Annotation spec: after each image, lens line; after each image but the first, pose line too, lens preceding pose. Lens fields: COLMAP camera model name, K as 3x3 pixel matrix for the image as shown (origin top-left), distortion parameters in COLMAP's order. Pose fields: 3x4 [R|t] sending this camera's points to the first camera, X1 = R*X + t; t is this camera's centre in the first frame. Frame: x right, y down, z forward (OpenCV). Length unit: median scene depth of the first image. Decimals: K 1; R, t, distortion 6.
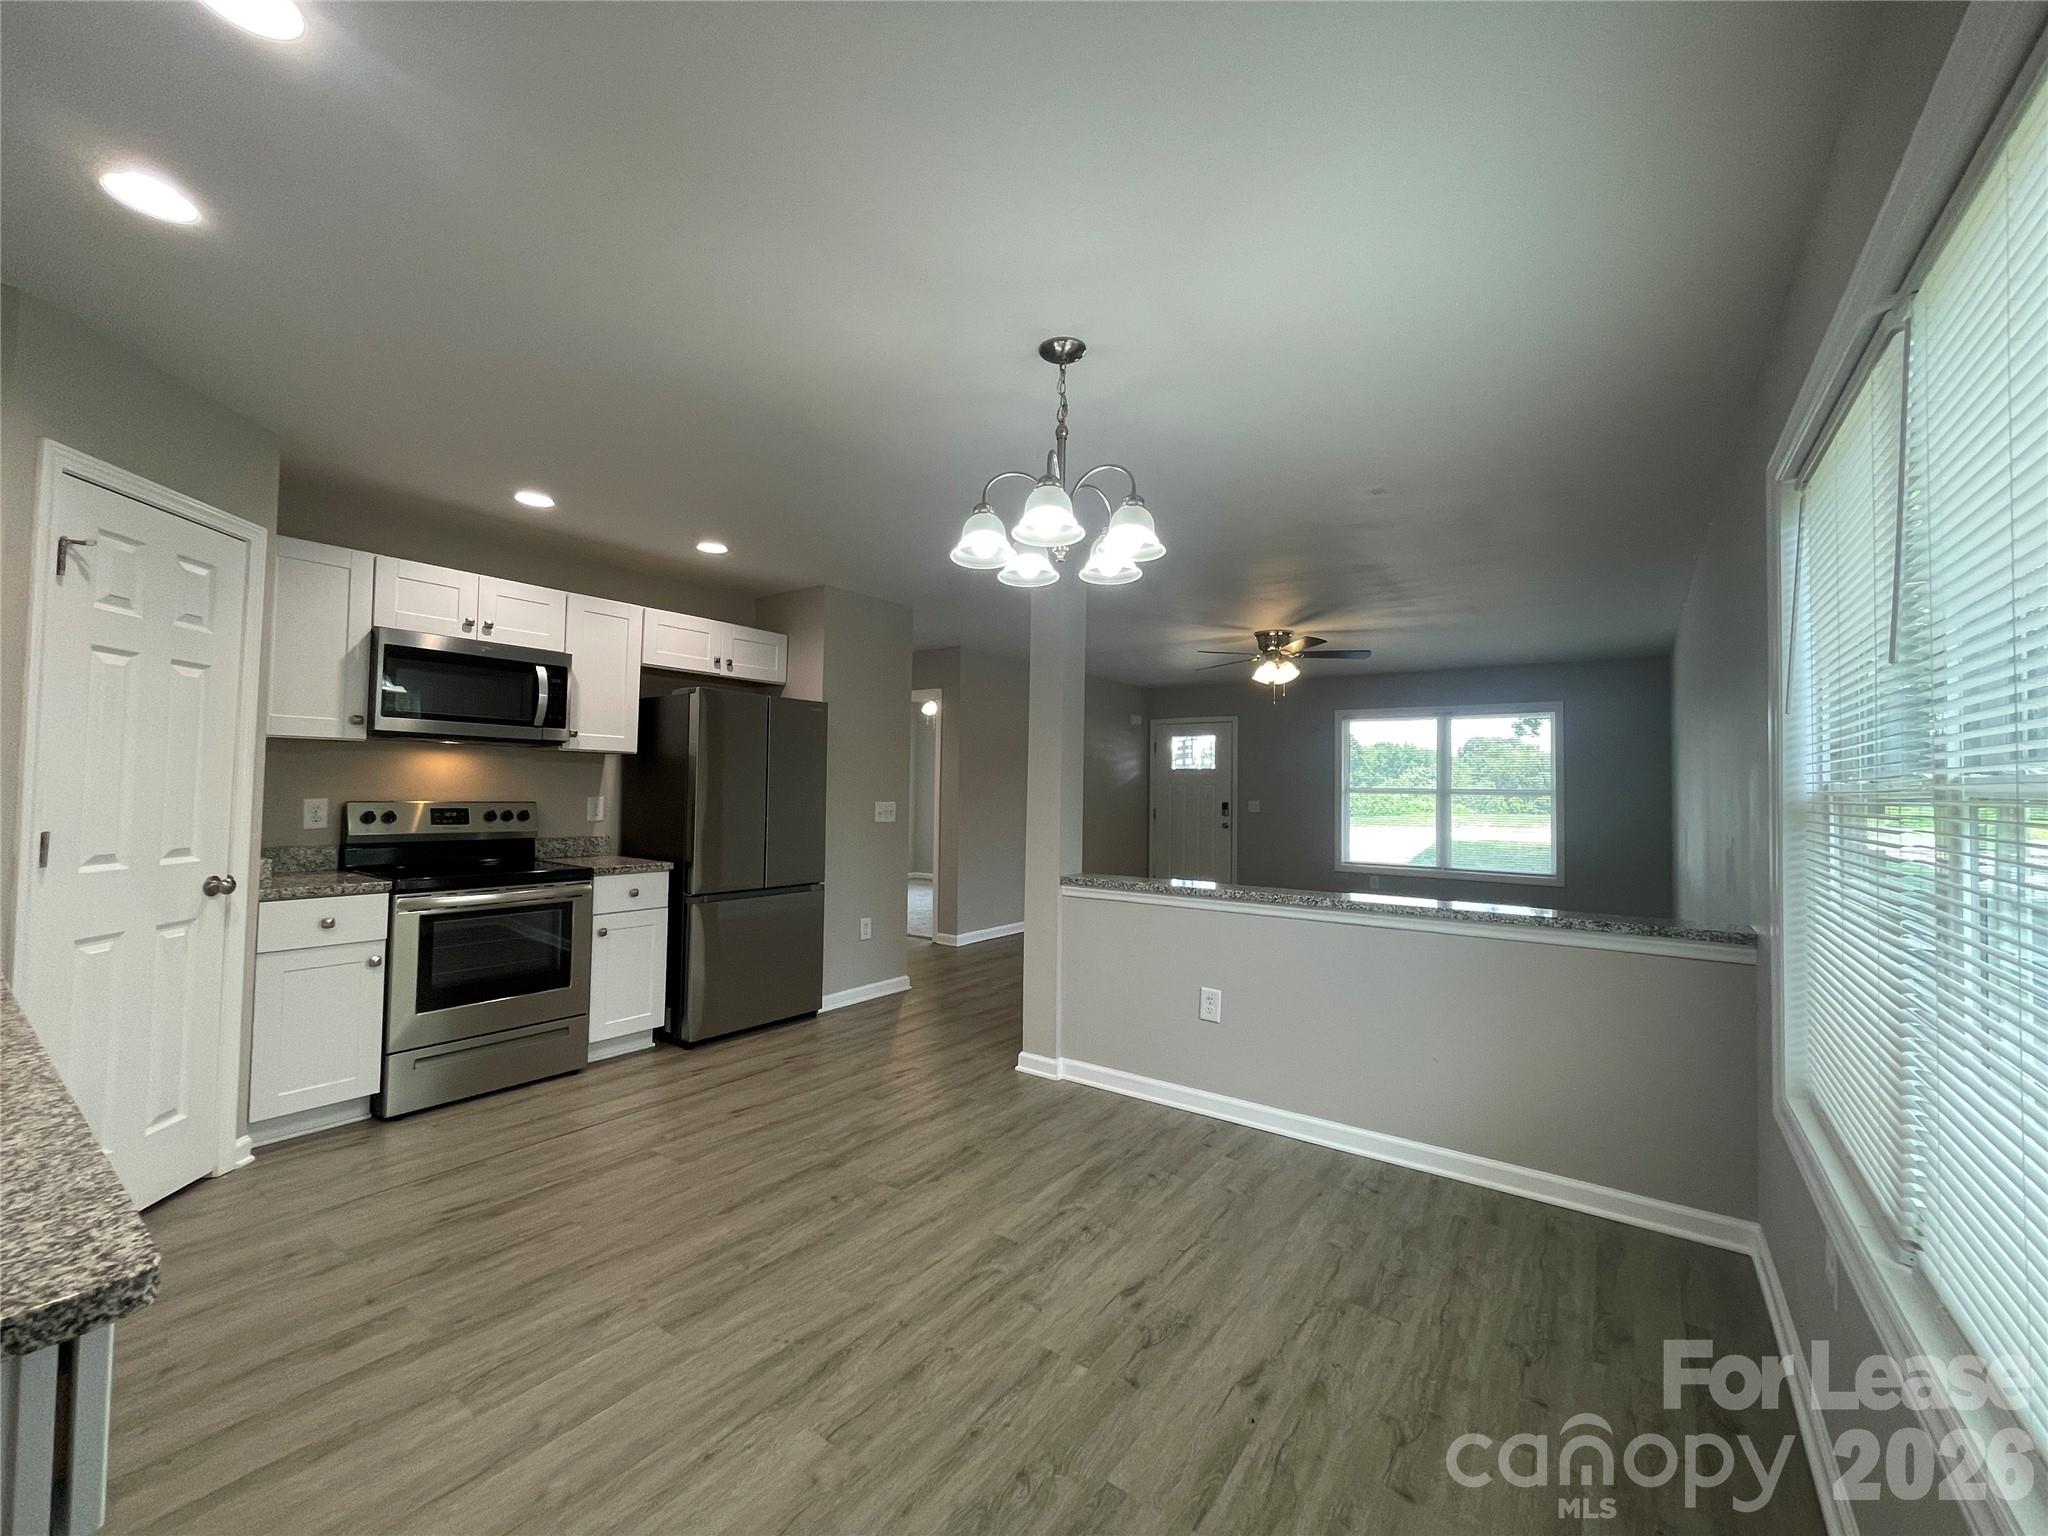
lens RADIAL K [[827.3, 0, 1017.3], [0, 827.3, 766.3], [0, 0, 1]] dist [-0.002222, 0.000593]
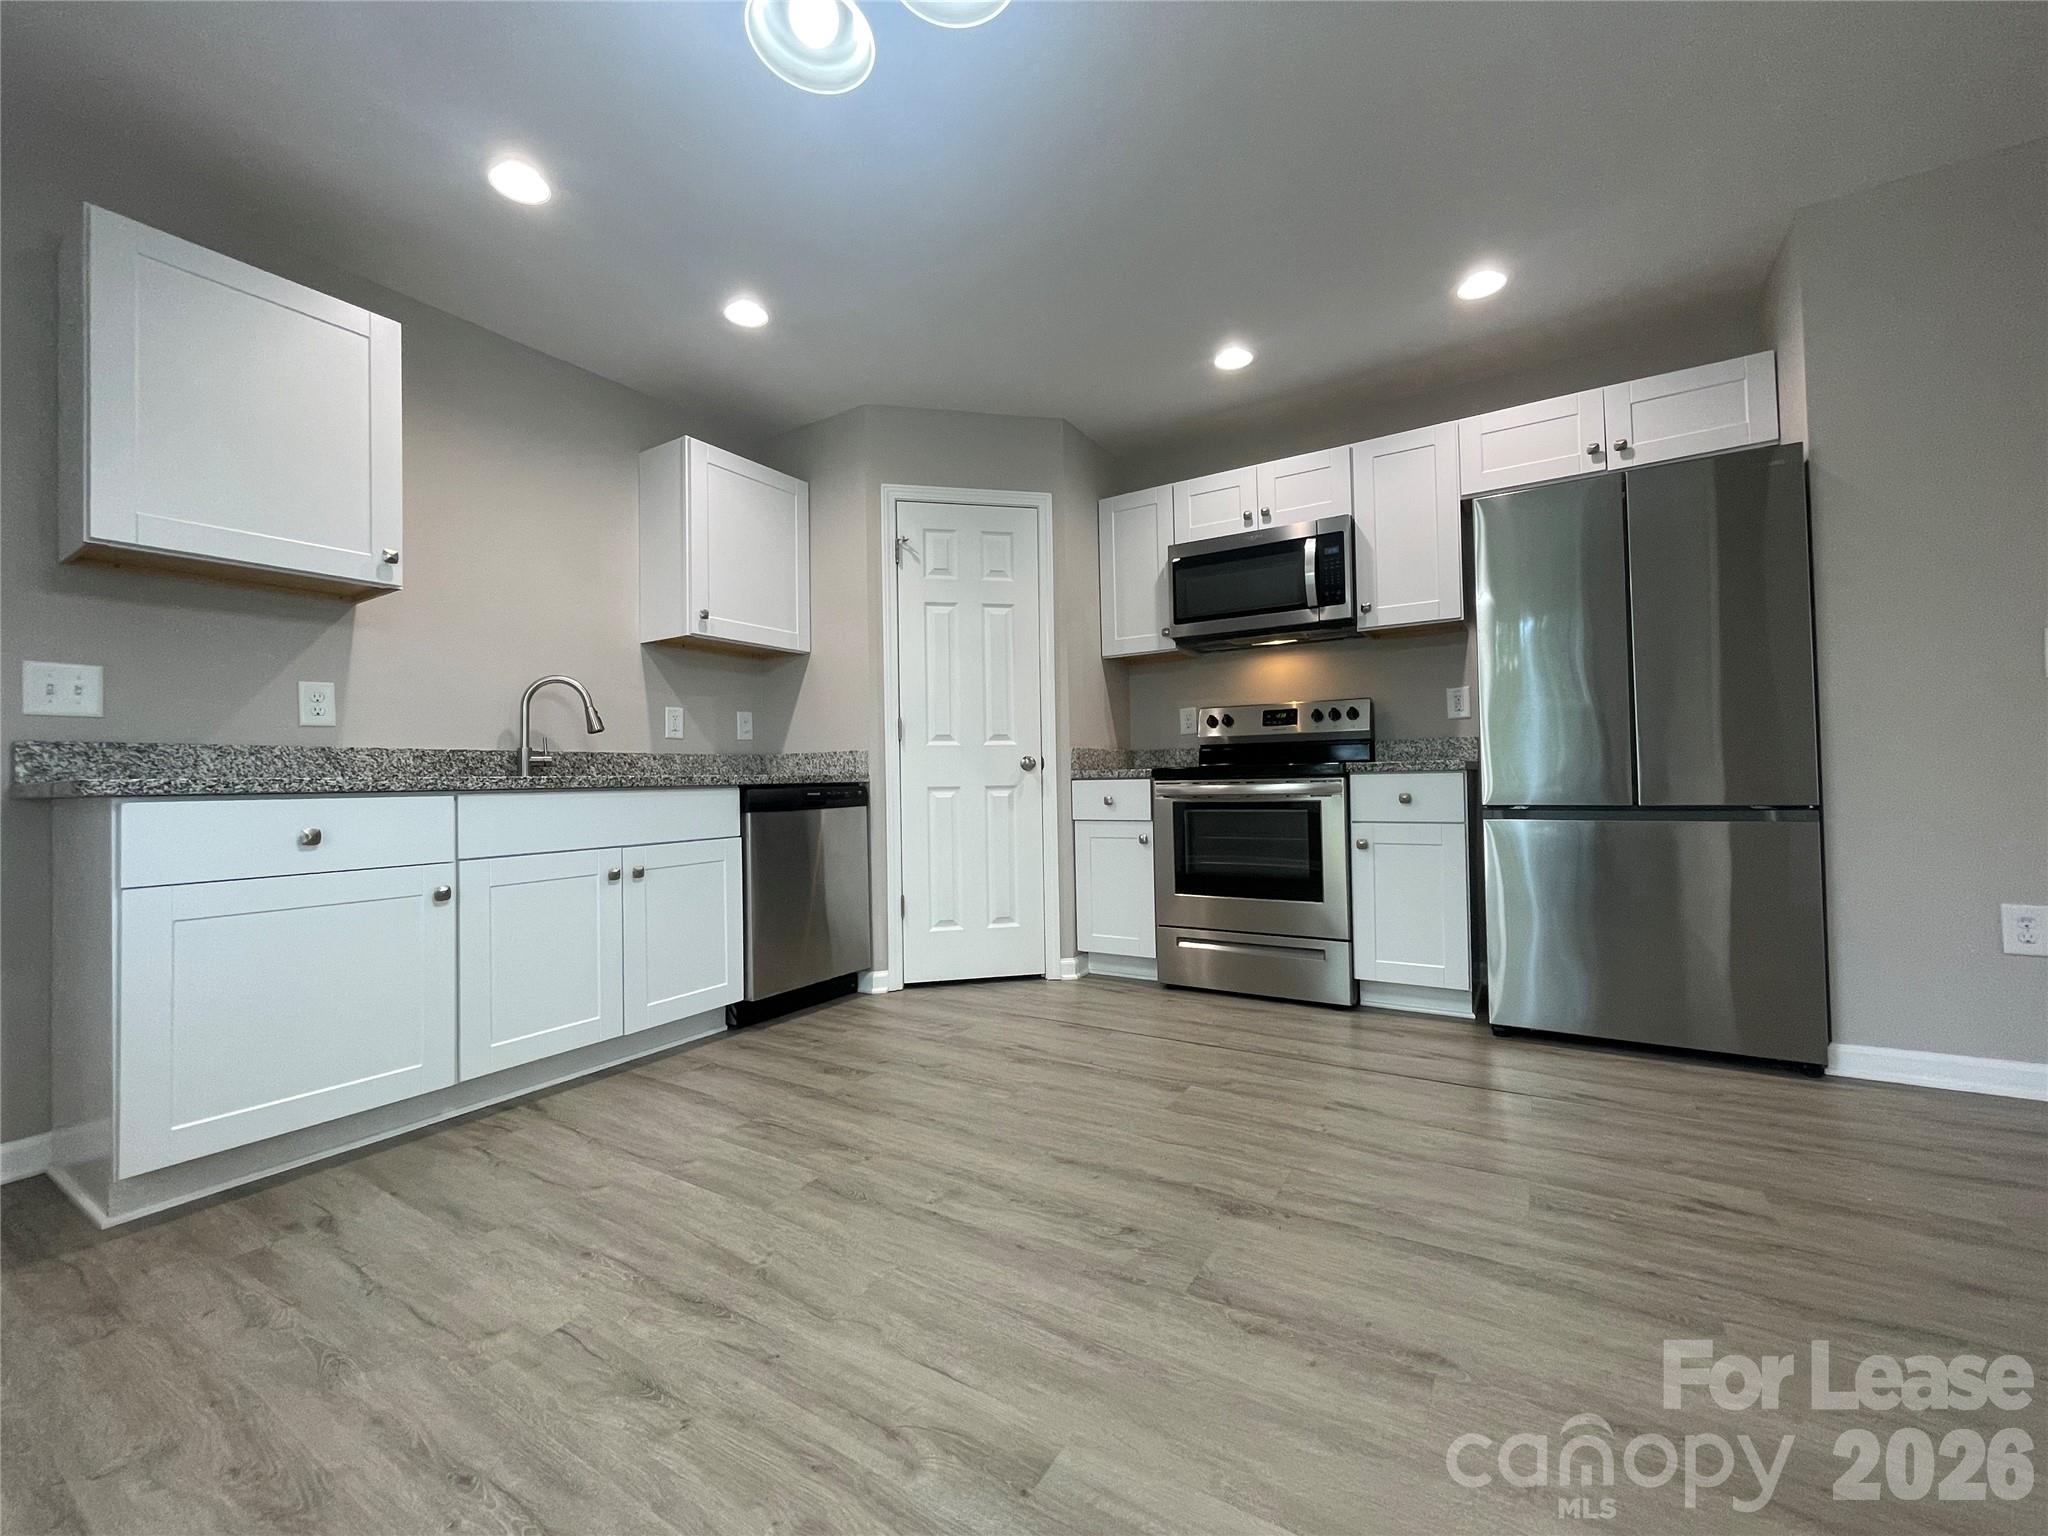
lens RADIAL K [[827.3, 0, 1017.1], [0, 827.3, 766.2], [0, 0, 1]] dist [-0.002222, 0.000593]
pose [[0.069356, -0.034486, -0.996996, 0.342127], [0.051842, 0.998177, -0.030921, 0.165635], [0.996244, -0.049541, 0.071017, 0.766558]]
